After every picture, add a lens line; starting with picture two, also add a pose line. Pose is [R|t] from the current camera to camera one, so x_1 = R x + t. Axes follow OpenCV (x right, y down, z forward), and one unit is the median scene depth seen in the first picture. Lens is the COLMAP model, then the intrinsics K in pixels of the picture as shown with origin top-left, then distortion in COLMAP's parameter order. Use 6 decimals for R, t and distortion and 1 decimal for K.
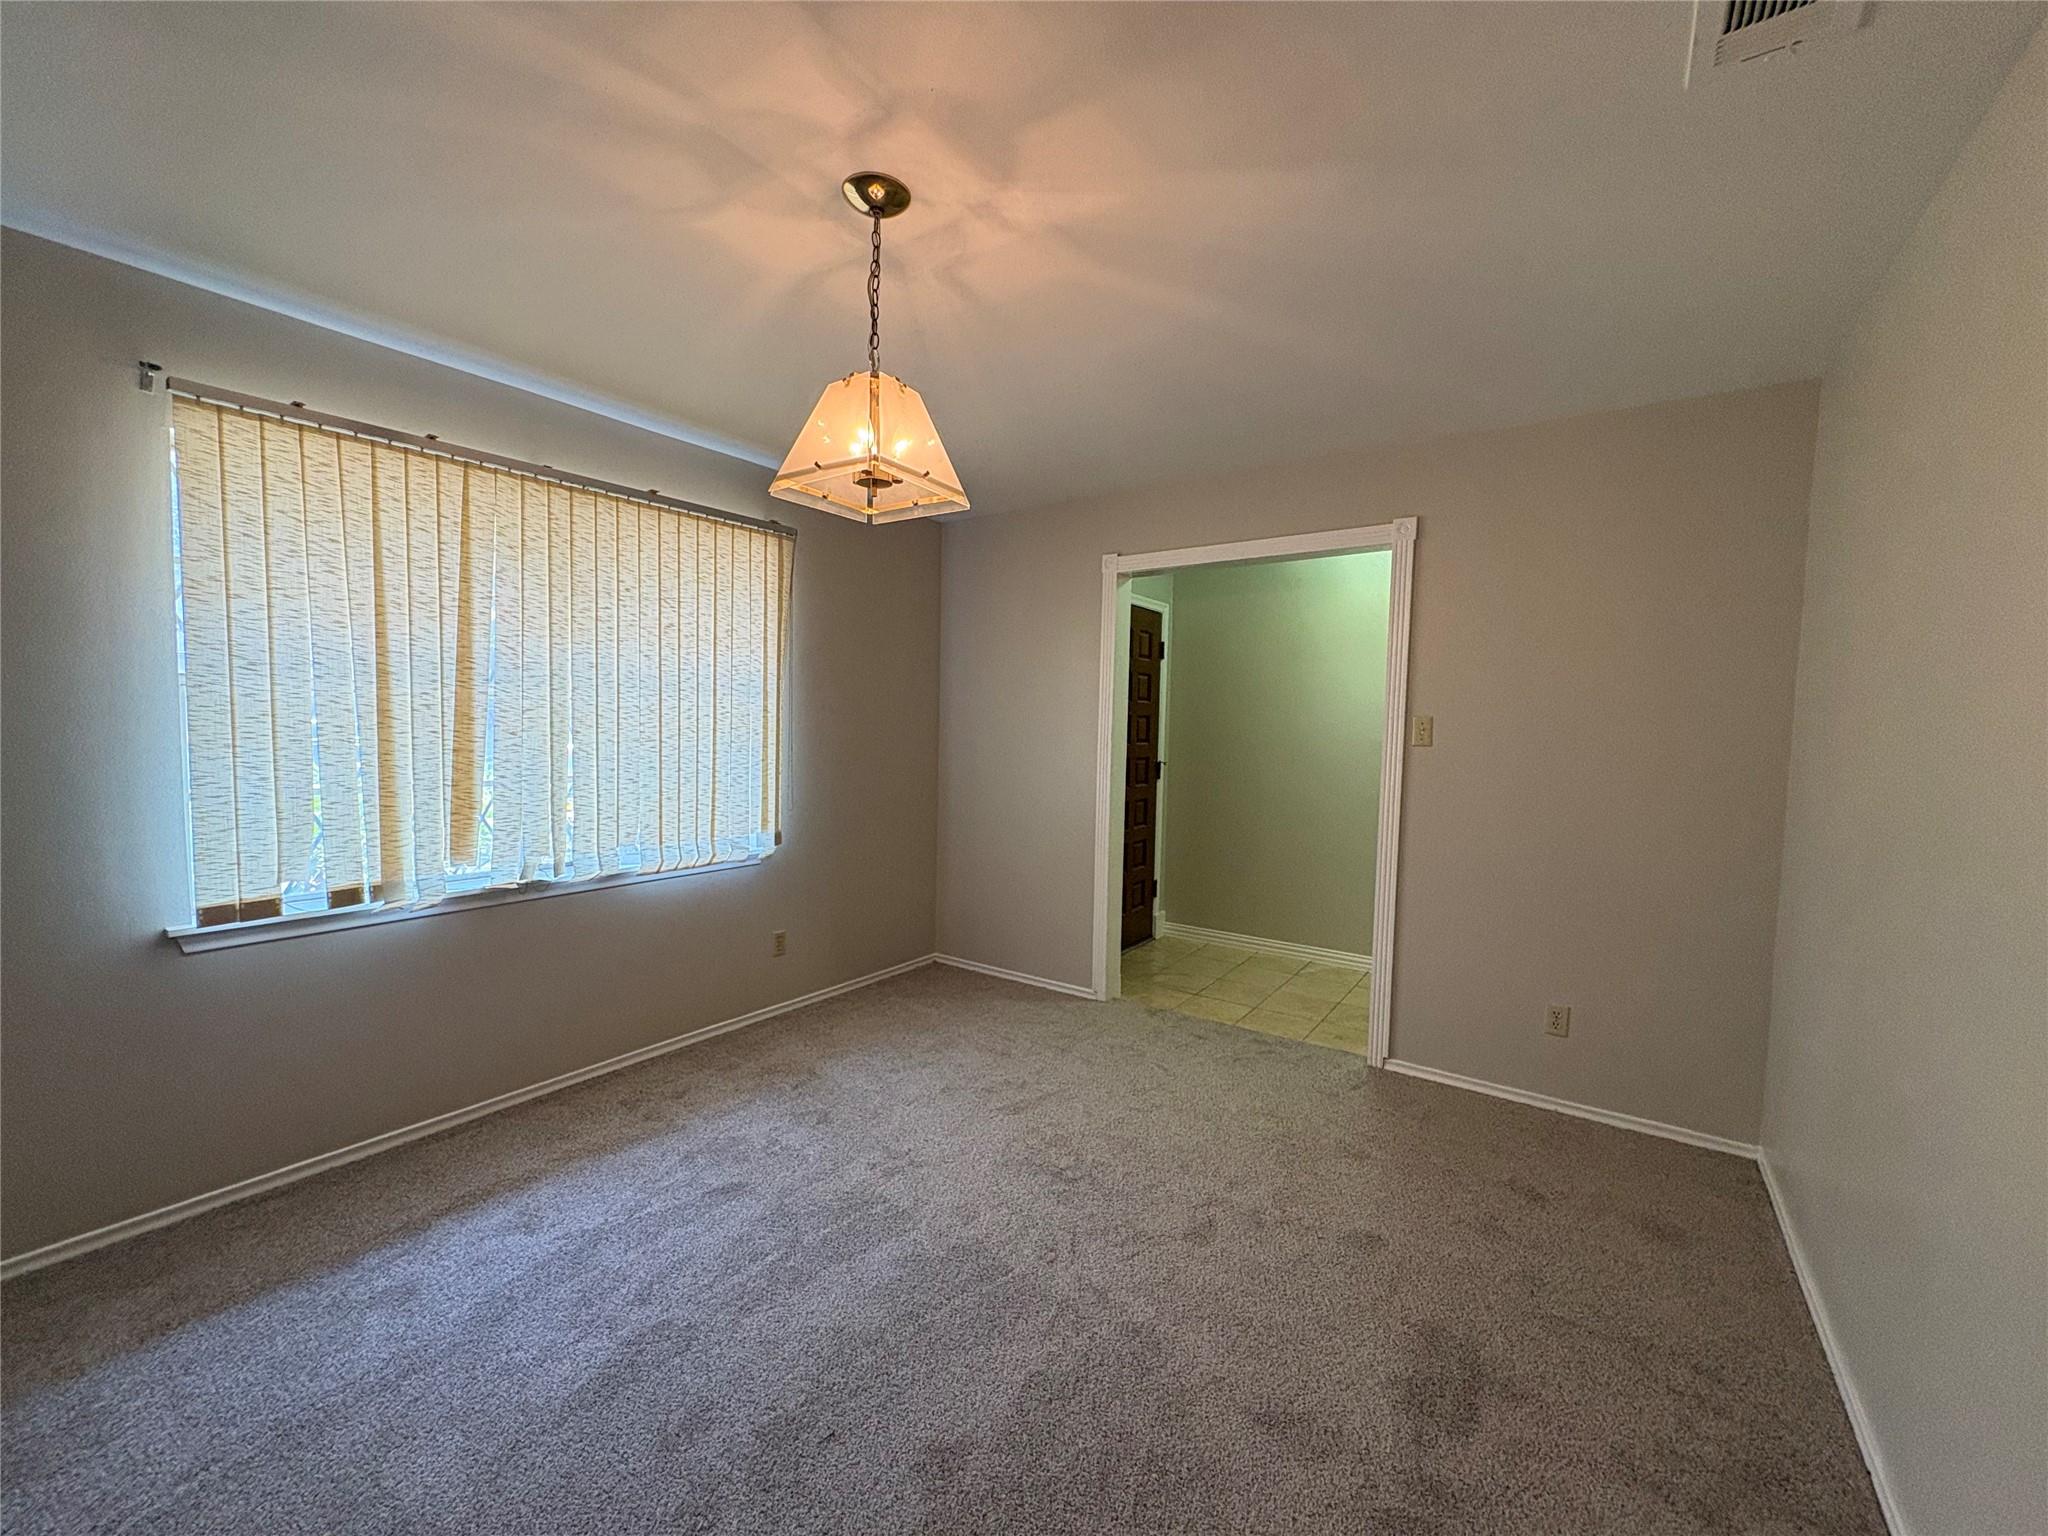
lens RADIAL K [[820.1, 0, 1027.4], [0, 820.1, 771.6], [0, 0, 1]] dist [0.001134, 0.000267]
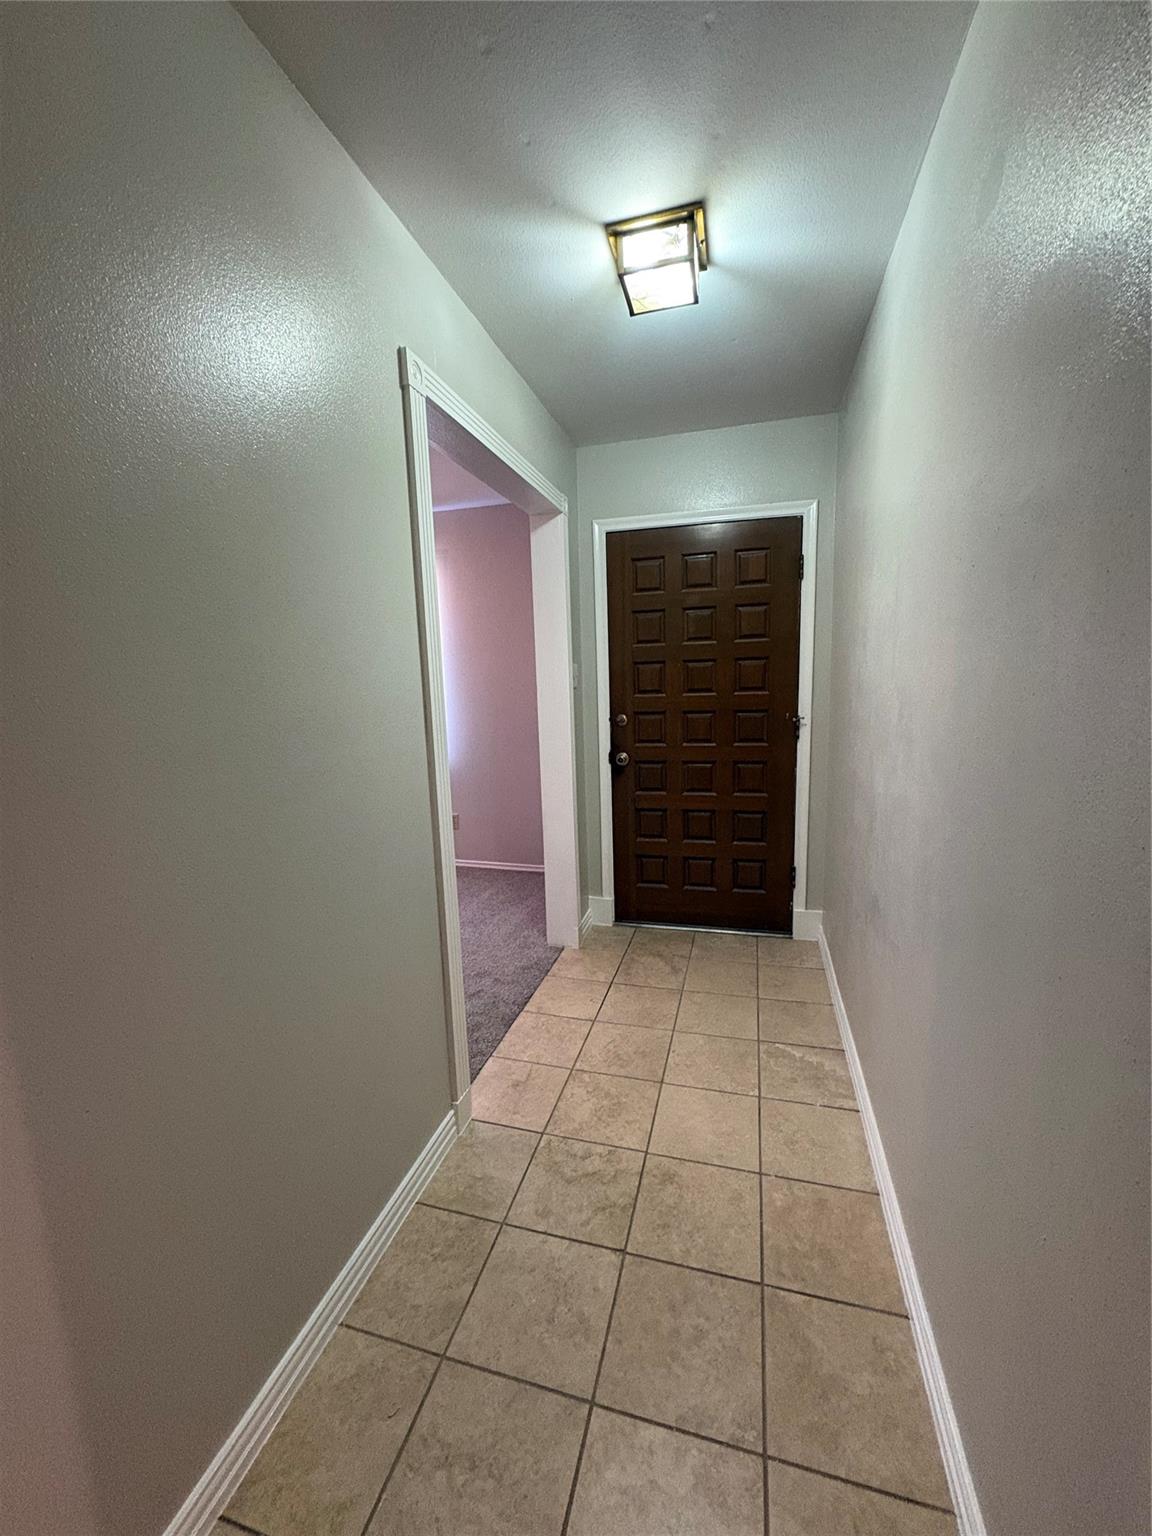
lens RADIAL K [[615.0, 0, 576.7], [0, 615.0, 765.4], [0, 0, 1]] dist [0.001134, 0.000267]
pose [[0.330406, 0.118585, -0.936360, 0.726220], [-0.020997, 0.992754, 0.118318, -0.041820], [0.943605, -0.019432, 0.330502, 0.677371]]
